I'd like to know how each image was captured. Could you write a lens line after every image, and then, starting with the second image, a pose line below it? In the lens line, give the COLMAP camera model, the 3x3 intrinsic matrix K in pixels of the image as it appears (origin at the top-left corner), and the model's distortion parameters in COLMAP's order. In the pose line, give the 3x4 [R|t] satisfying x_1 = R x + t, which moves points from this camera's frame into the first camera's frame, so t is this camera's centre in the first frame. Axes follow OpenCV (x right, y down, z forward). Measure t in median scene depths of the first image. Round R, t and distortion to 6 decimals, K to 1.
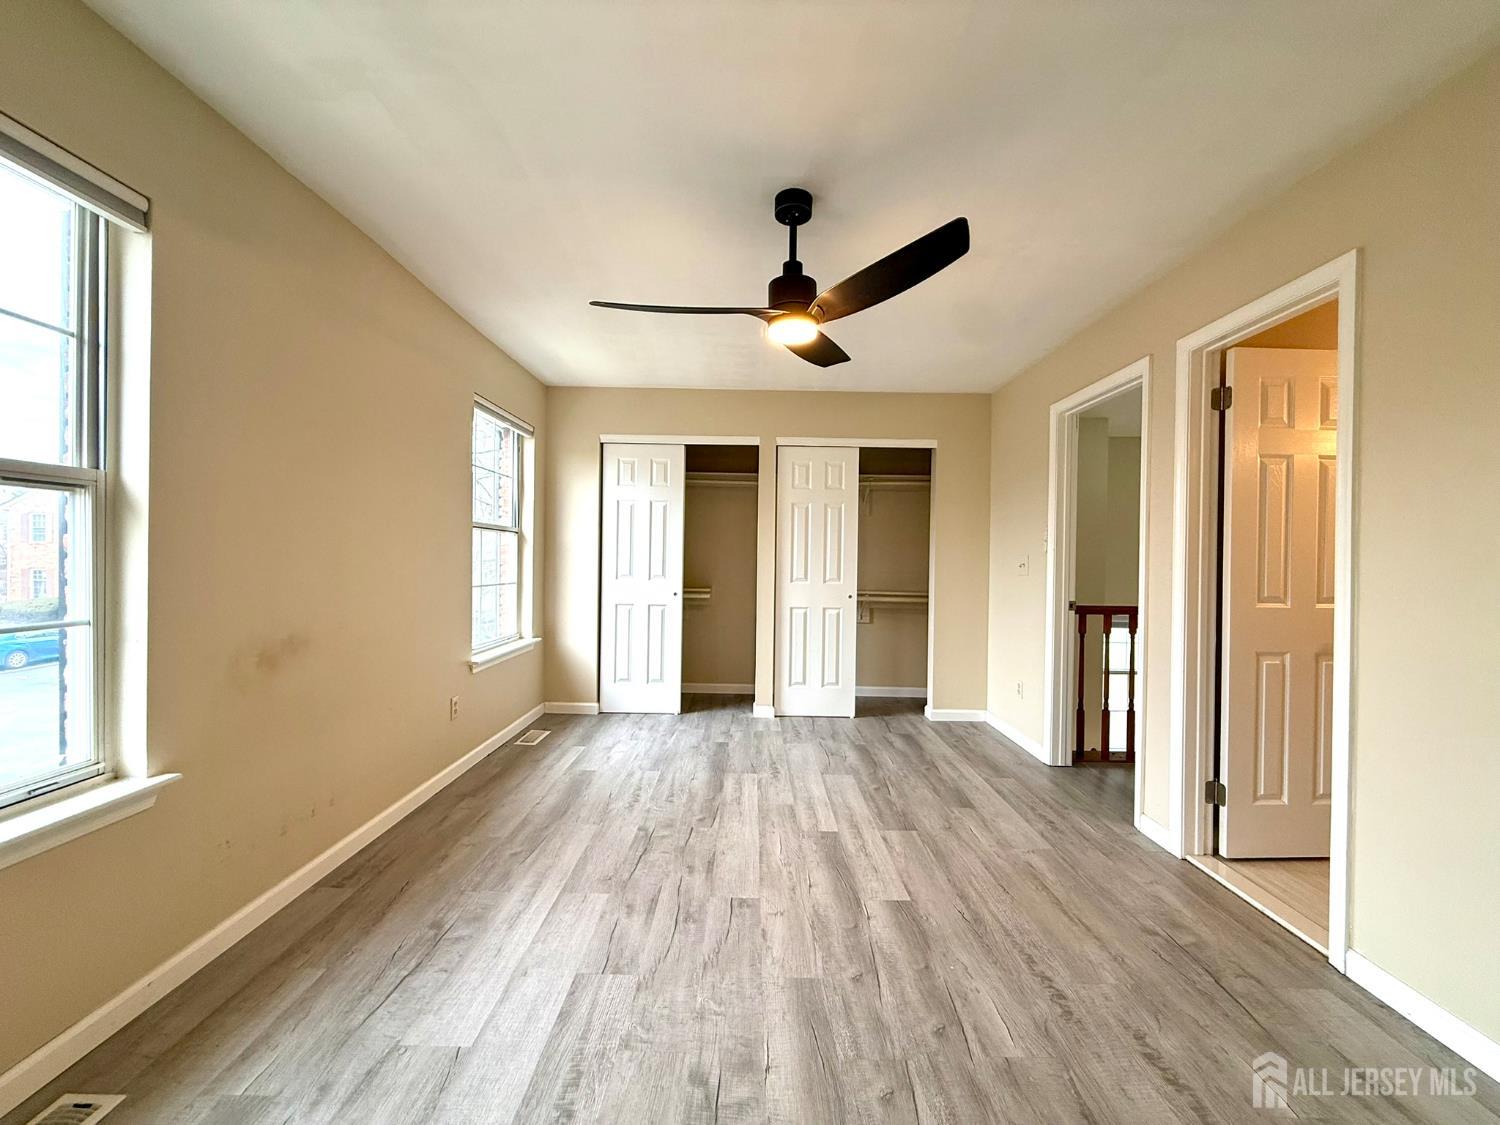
lens RADIAL K [[593.4, 0, 741.3], [0, 593.4, 564.5], [0, 0, 1]] dist [-0.005312, -0.000584]
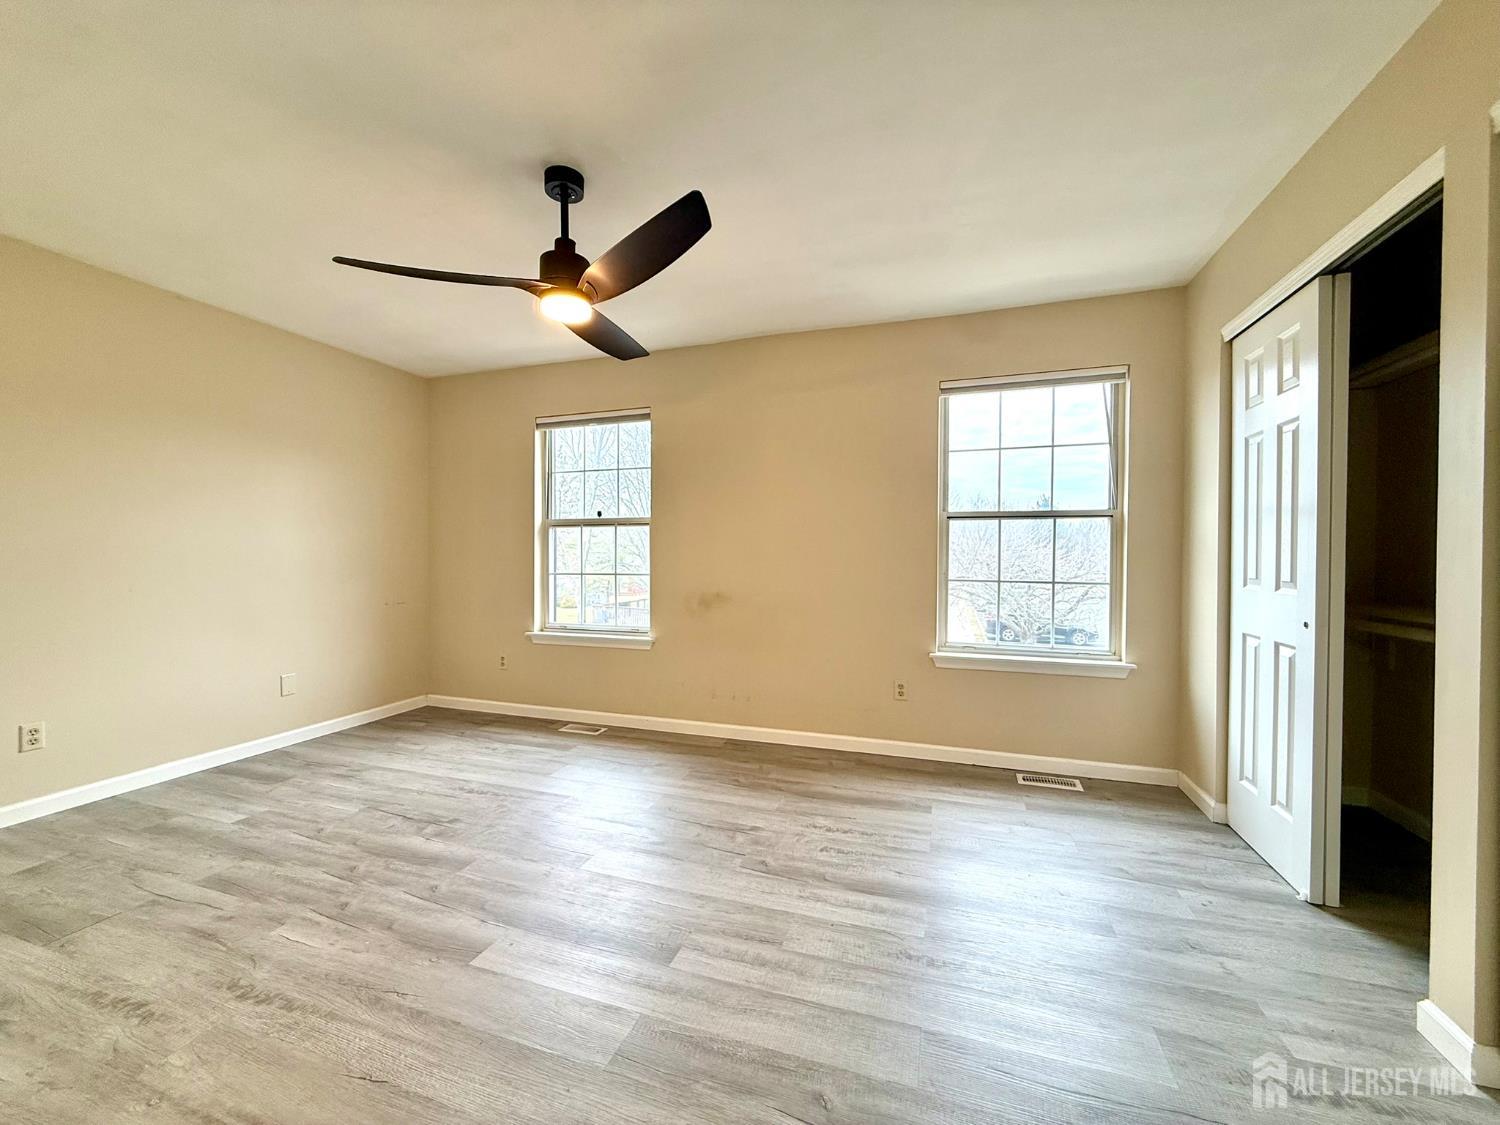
lens RADIAL K [[593.4, 0, 752.4], [0, 593.4, 560.7], [0, 0, 1]] dist [-0.005312, -0.000584]
pose [[-0.299477, -0.005519, -0.954088, 0.978612], [-0.018393, 0.999831, -0.000010, 0.021643], [0.953926, 0.017545, -0.299528, 1.672000]]
